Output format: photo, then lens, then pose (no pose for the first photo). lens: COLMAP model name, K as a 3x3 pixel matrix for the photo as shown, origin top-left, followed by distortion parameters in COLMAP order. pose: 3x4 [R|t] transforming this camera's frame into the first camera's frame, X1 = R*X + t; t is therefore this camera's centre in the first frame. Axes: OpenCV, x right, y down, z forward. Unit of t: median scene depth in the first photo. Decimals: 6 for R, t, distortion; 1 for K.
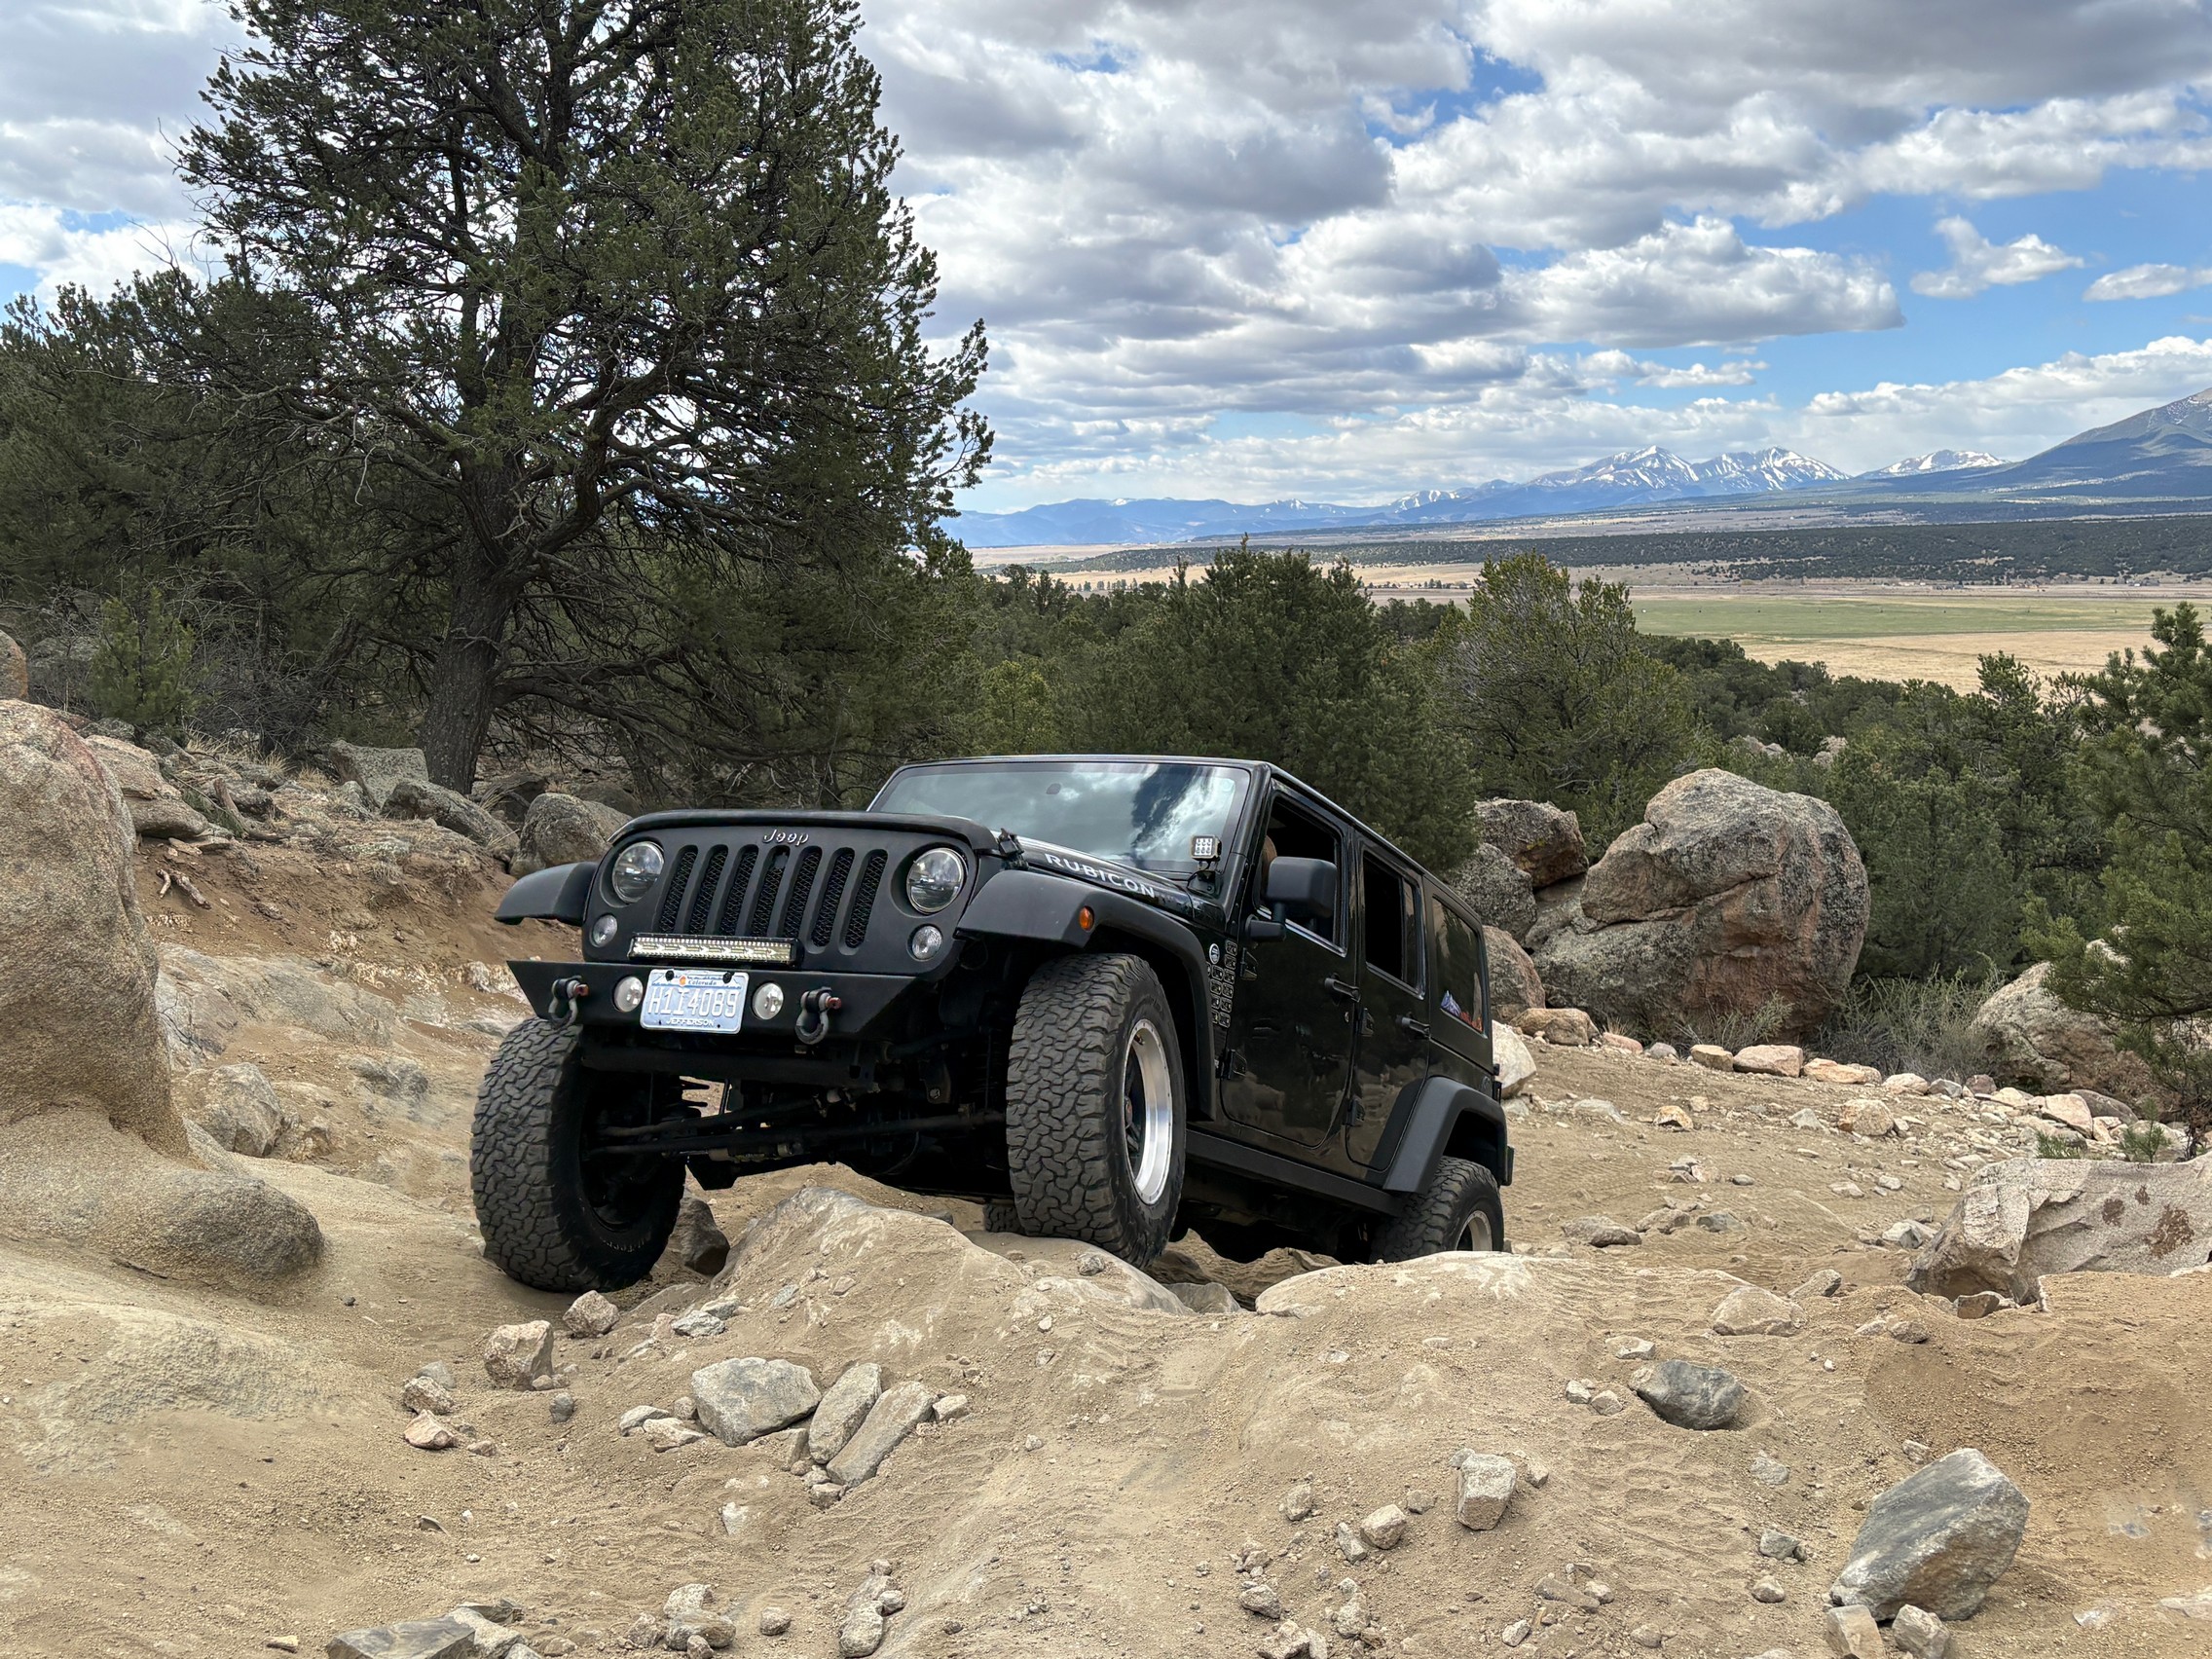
lens RADIAL K [[2020.2, 0, 1114.1], [0, 2020.2, 825.1], [0, 0, 1]] dist [0.112409, -0.358770]
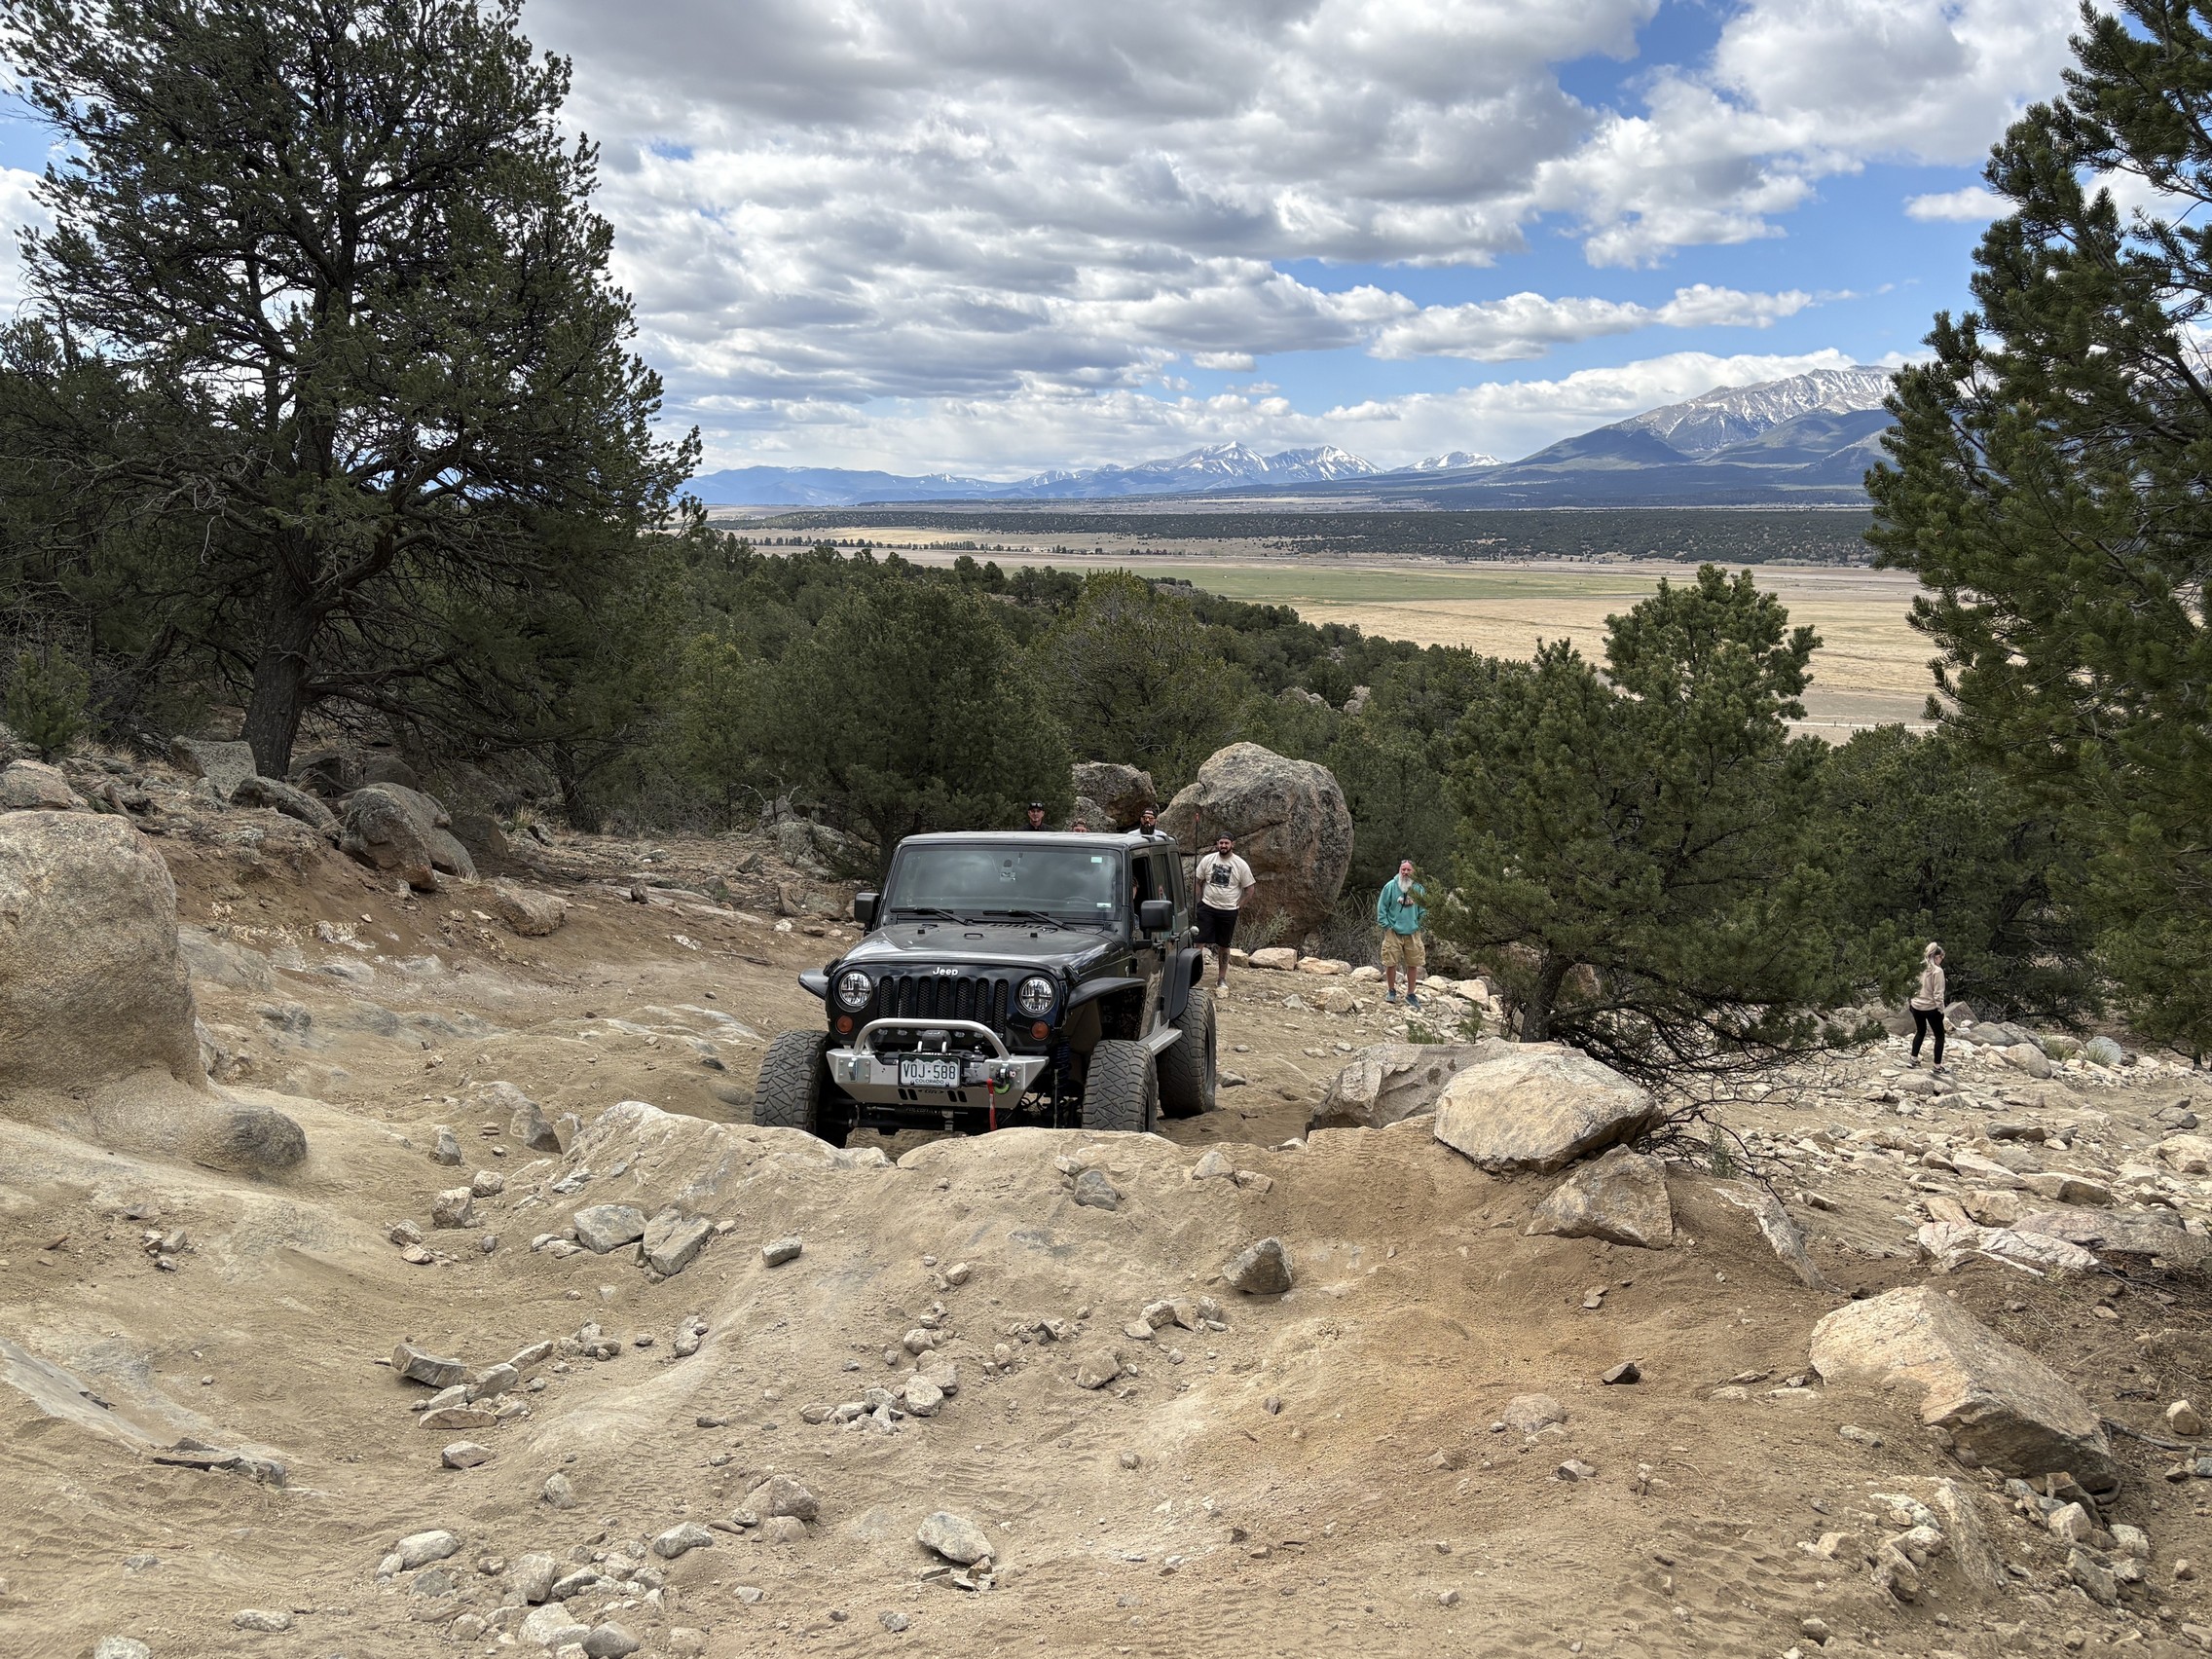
lens RADIAL K [[1671.9, 0, 1112.8], [0, 1671.9, 871.0], [0, 0, 1]] dist [0.027045, -0.067523]
pose [[0.982348, -0.007908, 0.186893, -0.004914], [-0.006186, 0.997186, 0.074708, -0.038229], [-0.186958, -0.074545, 0.979535, -0.133910]]
